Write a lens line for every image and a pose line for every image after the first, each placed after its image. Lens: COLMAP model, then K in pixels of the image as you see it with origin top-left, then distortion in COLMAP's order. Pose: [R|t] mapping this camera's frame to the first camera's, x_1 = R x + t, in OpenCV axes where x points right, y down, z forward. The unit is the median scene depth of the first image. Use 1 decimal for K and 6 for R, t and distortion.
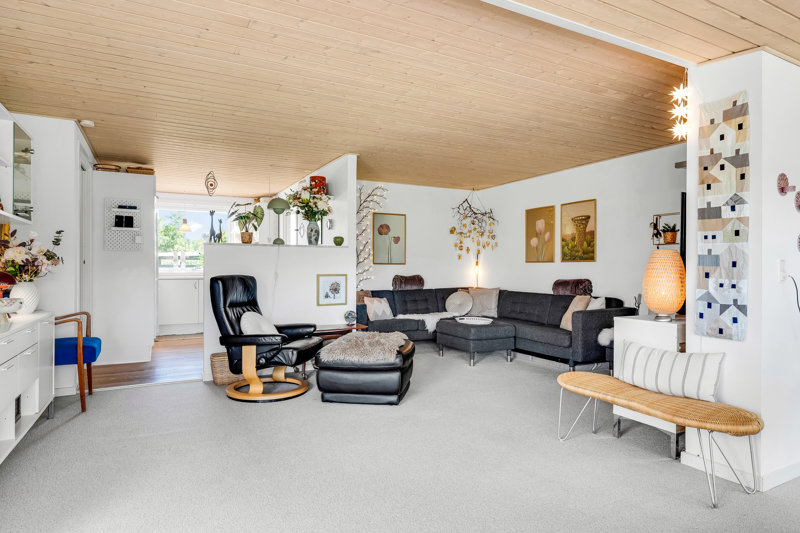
lens RADIAL K [[462.9, 0, 400.0], [0, 462.9, 266.5], [0, 0, 1]] dist [0.000313, 0.000556]
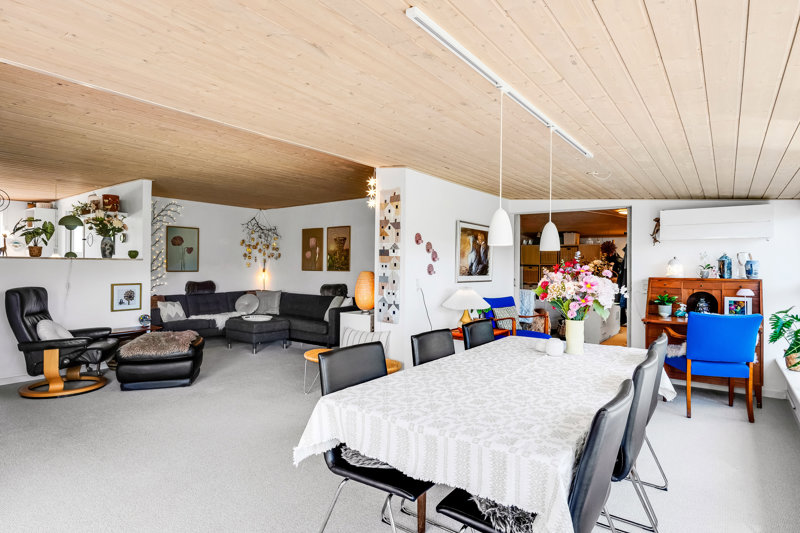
lens RADIAL K [[433.6, 0, 400.0], [0, 433.6, 266.5], [0, 0, 1]] dist [-0.005697, -0.000935]
pose [[0.903536, 0.003603, 0.428496, 0.004581], [-0.005572, 0.999979, 0.003342, -0.029592], [-0.428475, -0.005408, 0.903537, -0.229665]]
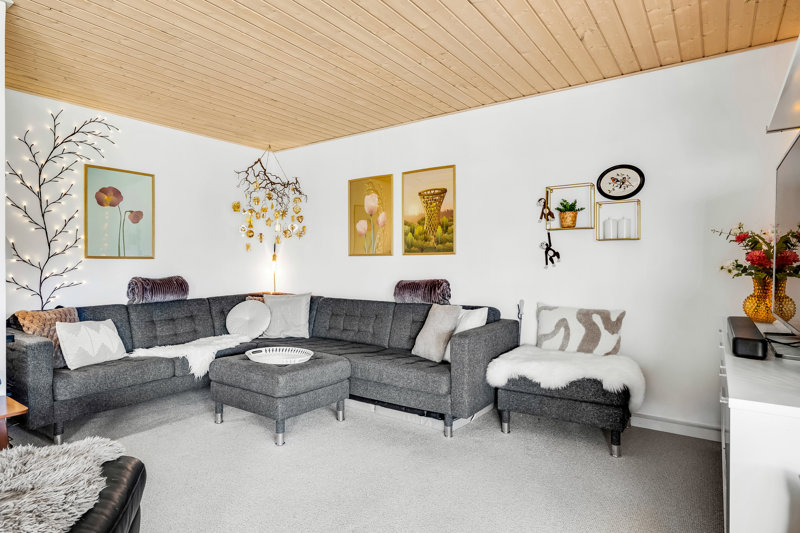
lens RADIAL K [[449.1, 0, 400.0], [0, 449.1, 266.5], [0, 0, 1]] dist [-0.002969, -0.000686]
pose [[0.890508, -0.006461, 0.454921, 0.038712], [0.002821, 0.999958, 0.008679, 0.001775], [-0.454958, -0.006445, 0.890490, 0.430389]]
